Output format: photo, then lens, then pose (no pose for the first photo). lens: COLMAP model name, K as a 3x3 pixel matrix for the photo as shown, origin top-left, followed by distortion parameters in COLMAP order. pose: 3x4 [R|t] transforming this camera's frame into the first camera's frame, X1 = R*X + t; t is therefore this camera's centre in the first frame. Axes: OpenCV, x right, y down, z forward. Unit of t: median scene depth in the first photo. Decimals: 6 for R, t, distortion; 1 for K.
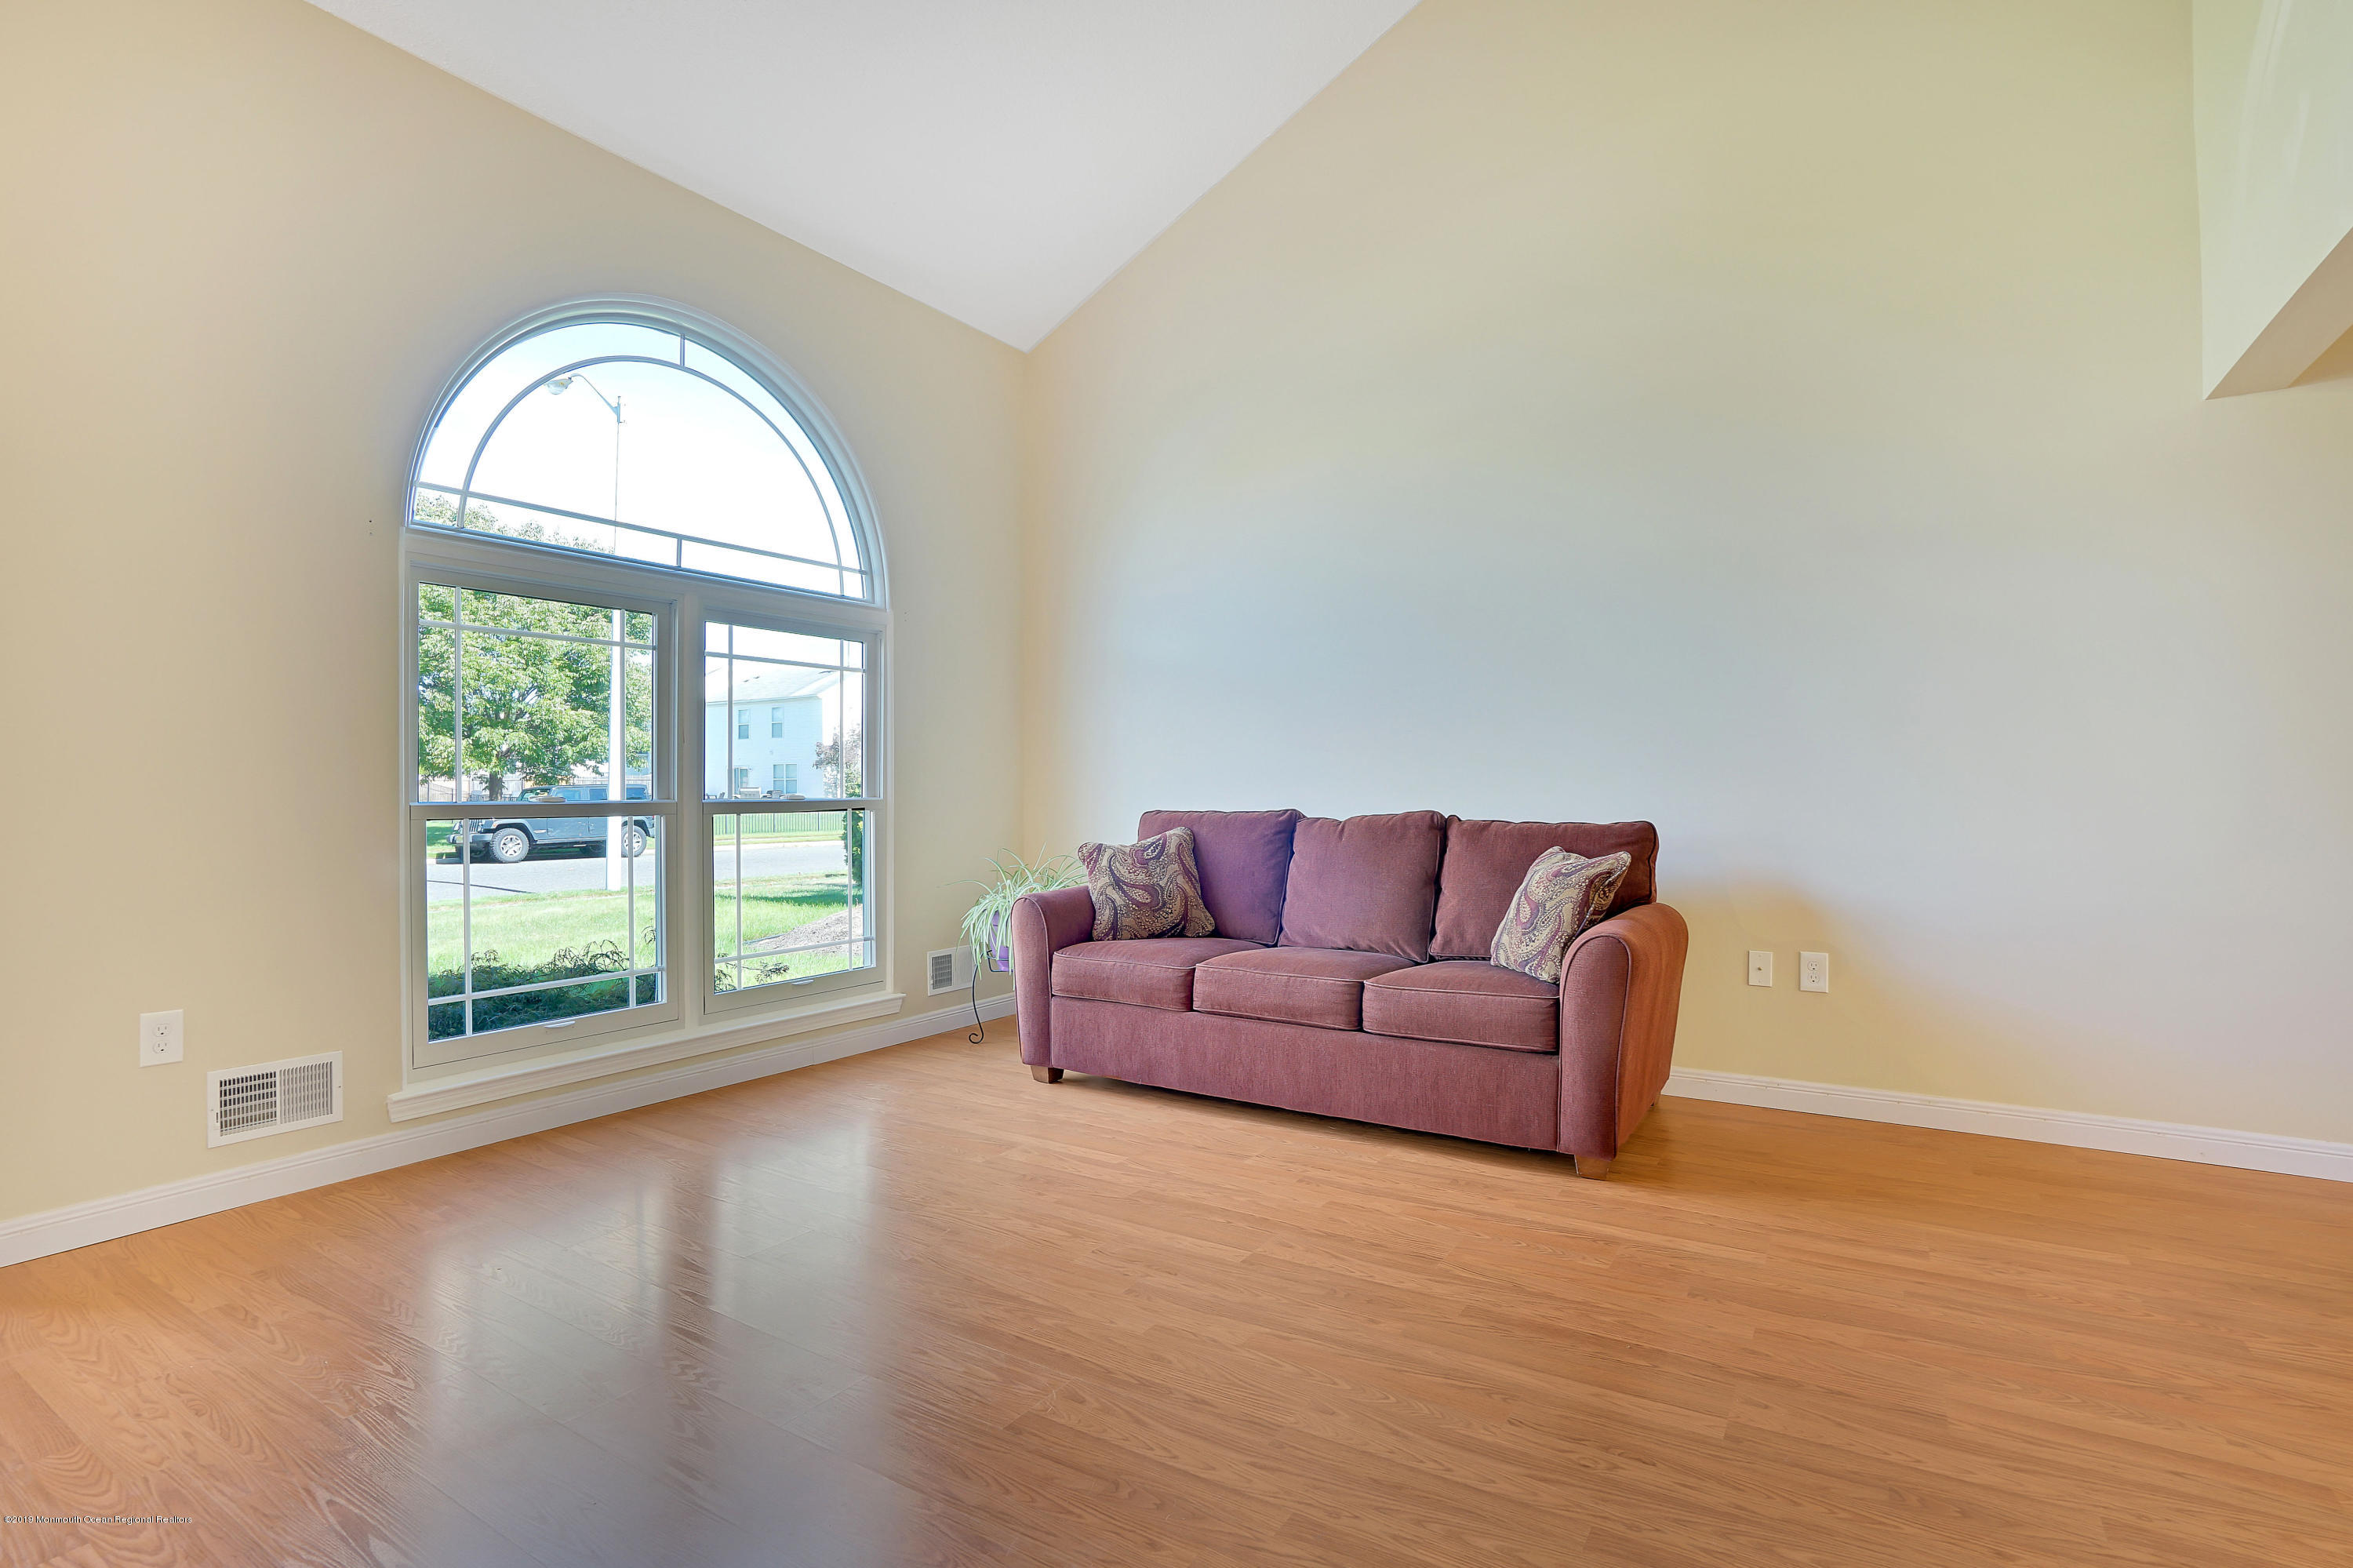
lens RADIAL K [[1119.2, 0, 1167.8], [0, 1119.2, 796.5], [0, 0, 1]] dist [-0.035910, 0.005953]
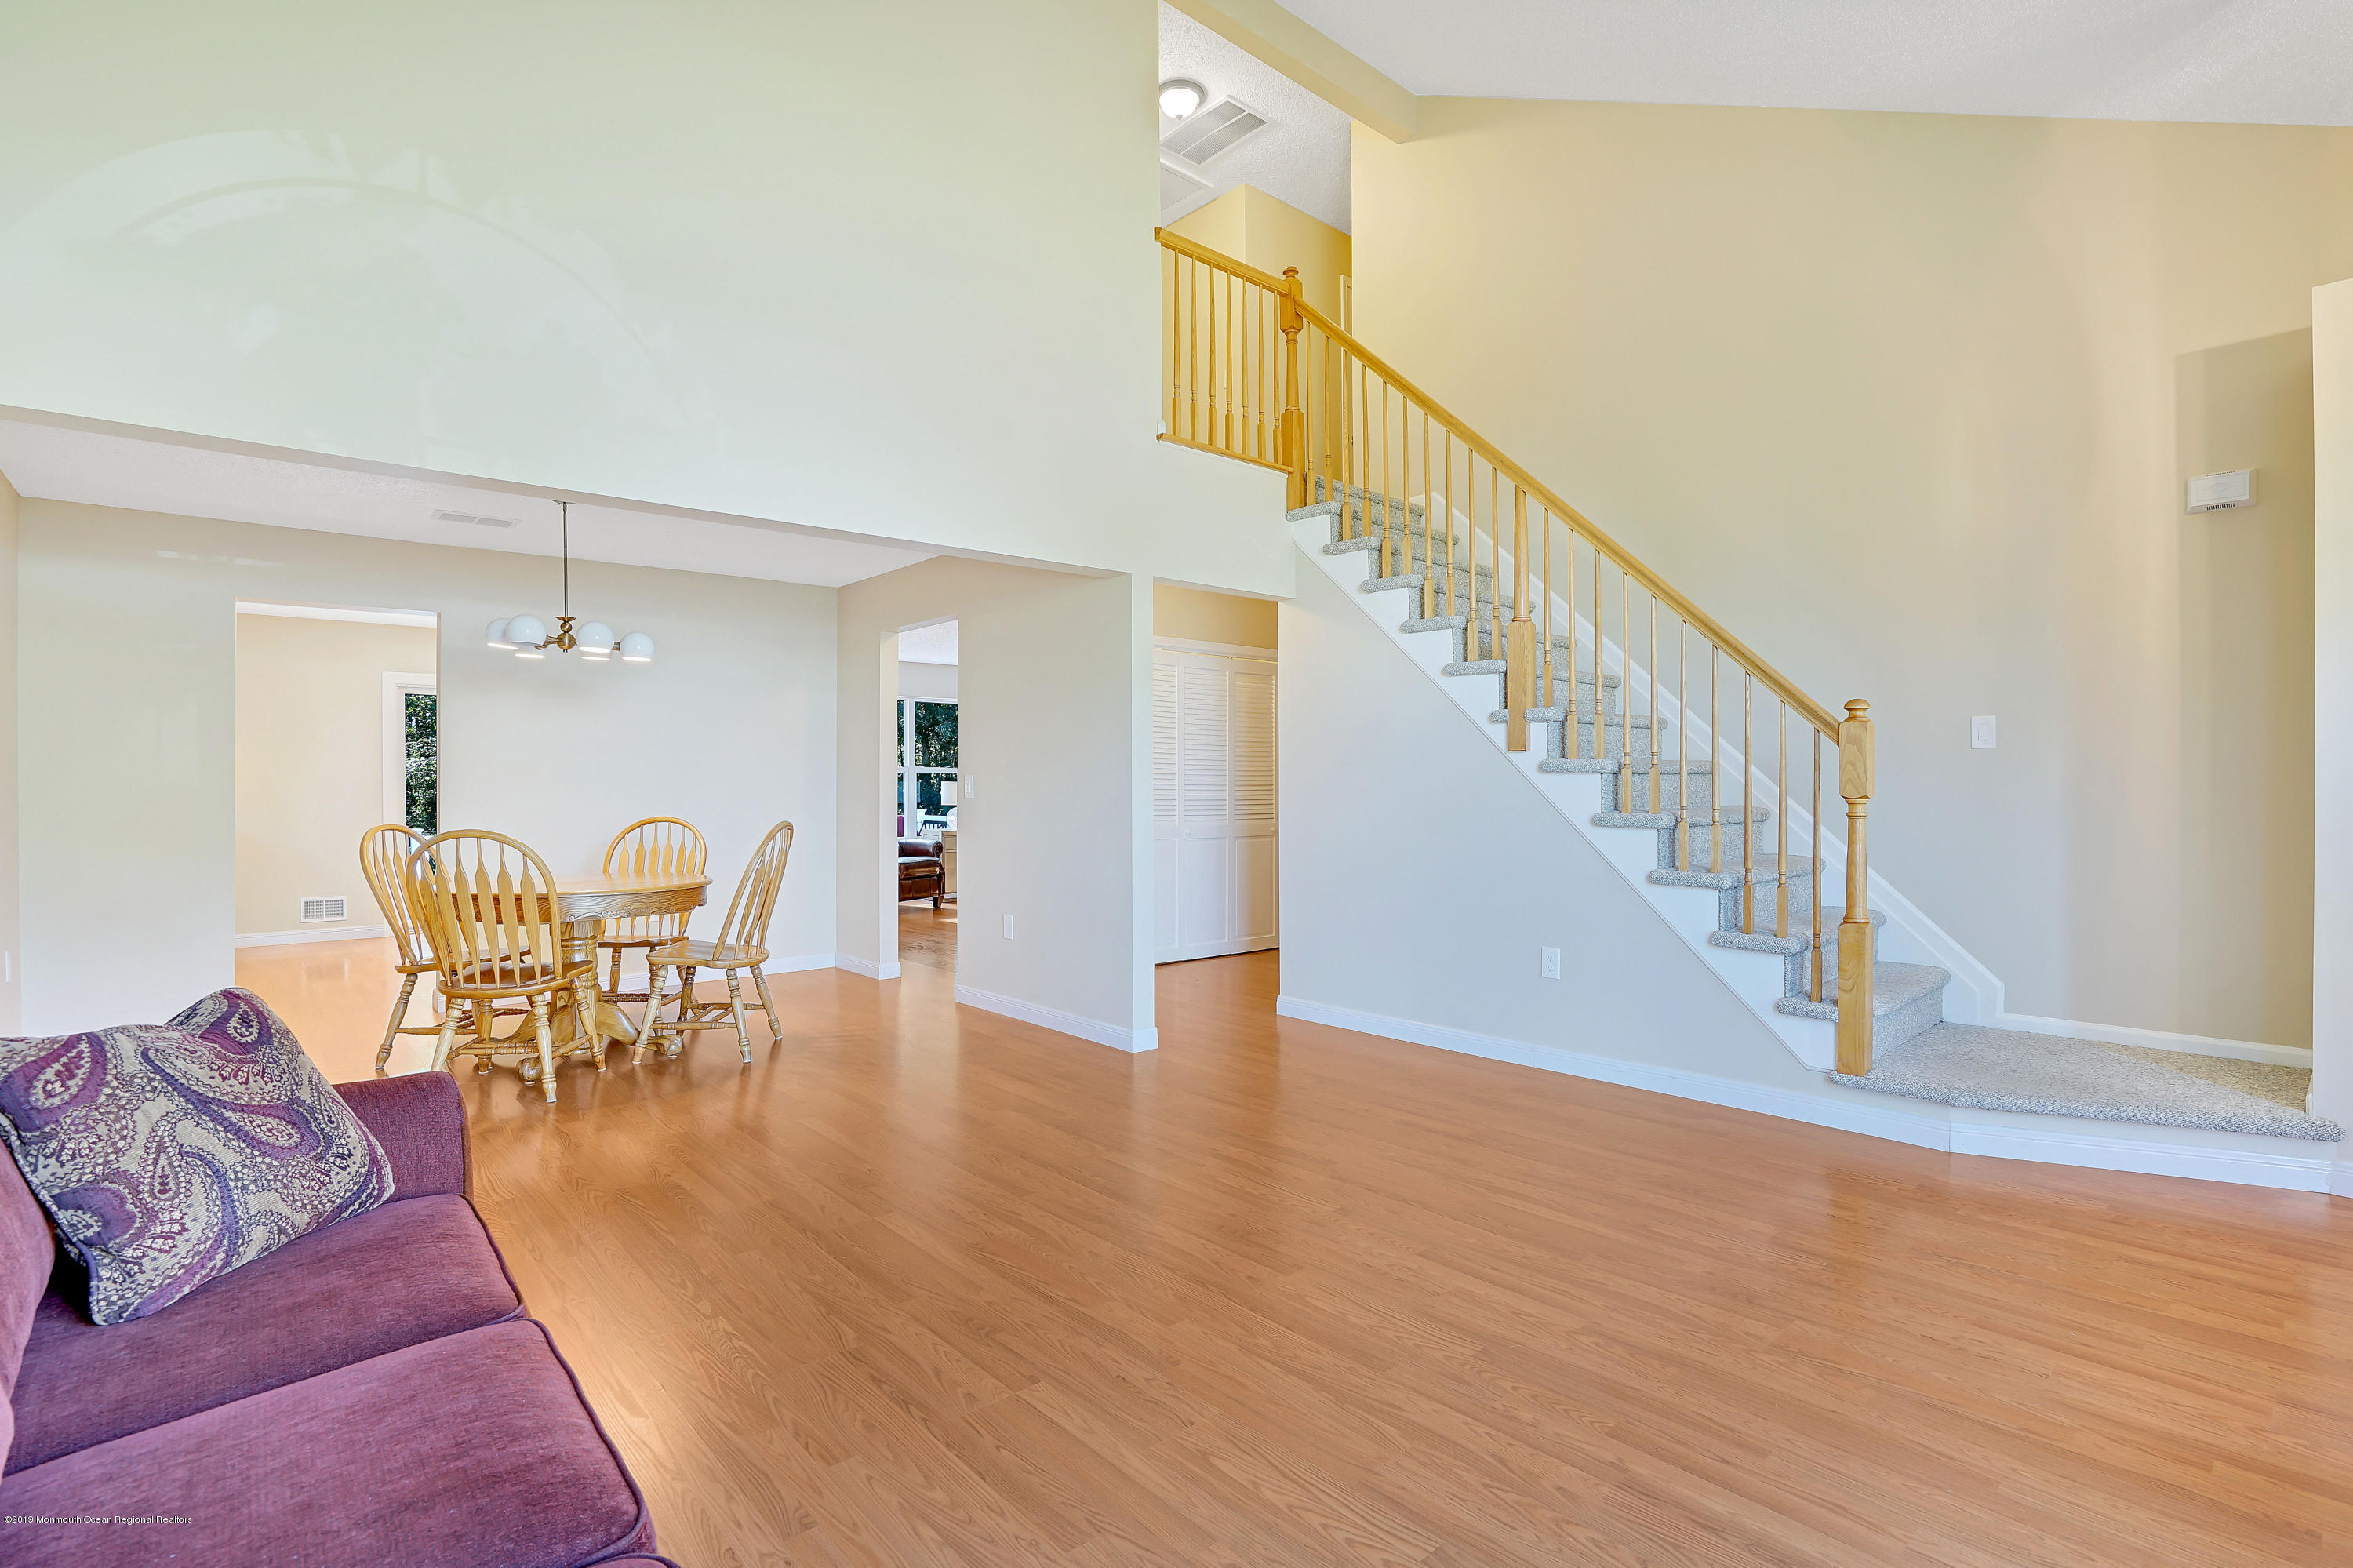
lens RADIAL K [[1119.2, 0, 1171.2], [0, 1119.2, 802.3], [0, 0, 1]] dist [-0.035910, 0.005953]
pose [[-0.964326, 0.003970, 0.264688, -0.207830], [0.008437, 0.999841, 0.015741, -0.049748], [-0.264584, 0.017412, -0.964206, 1.367728]]
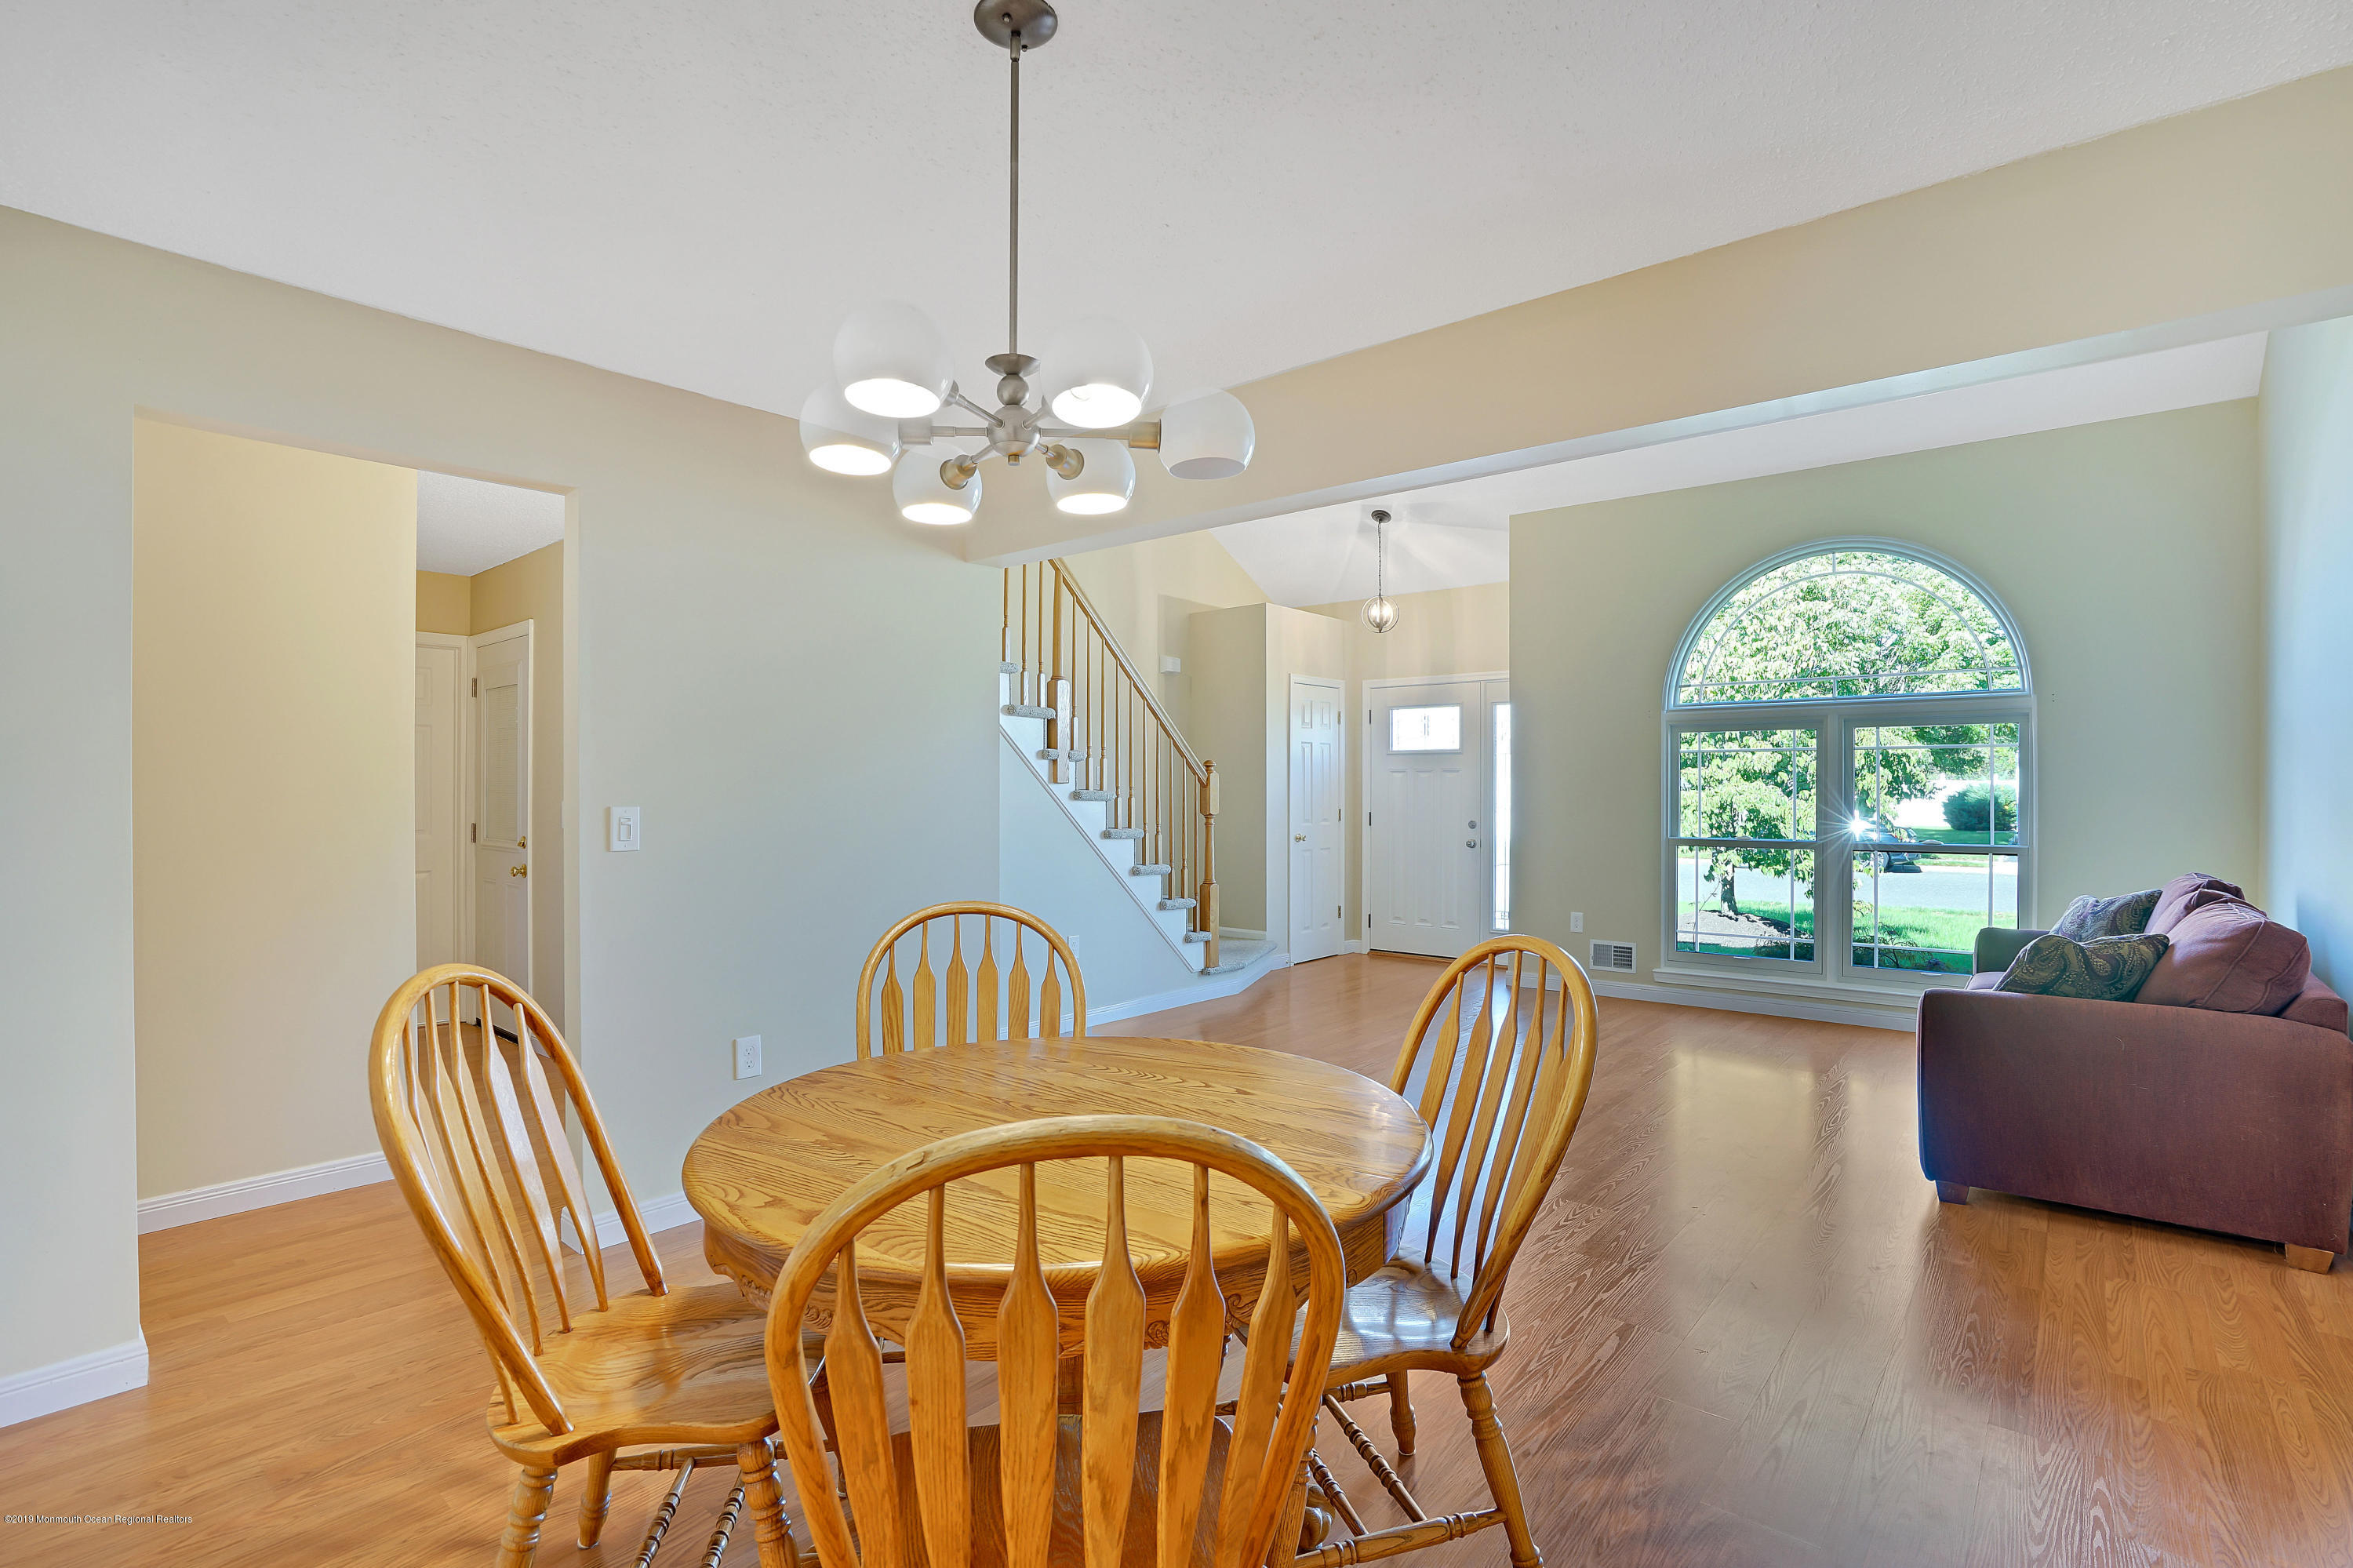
lens RADIAL K [[1119.2, 0, 1178.7], [0, 1119.2, 791.3], [0, 0, 1]] dist [-0.035910, 0.005953]
pose [[-0.139489, 0.000740, -0.990223, 1.495175], [-0.002765, 0.999996, 0.001136, -0.076773], [0.990220, 0.002896, -0.139487, 0.331153]]
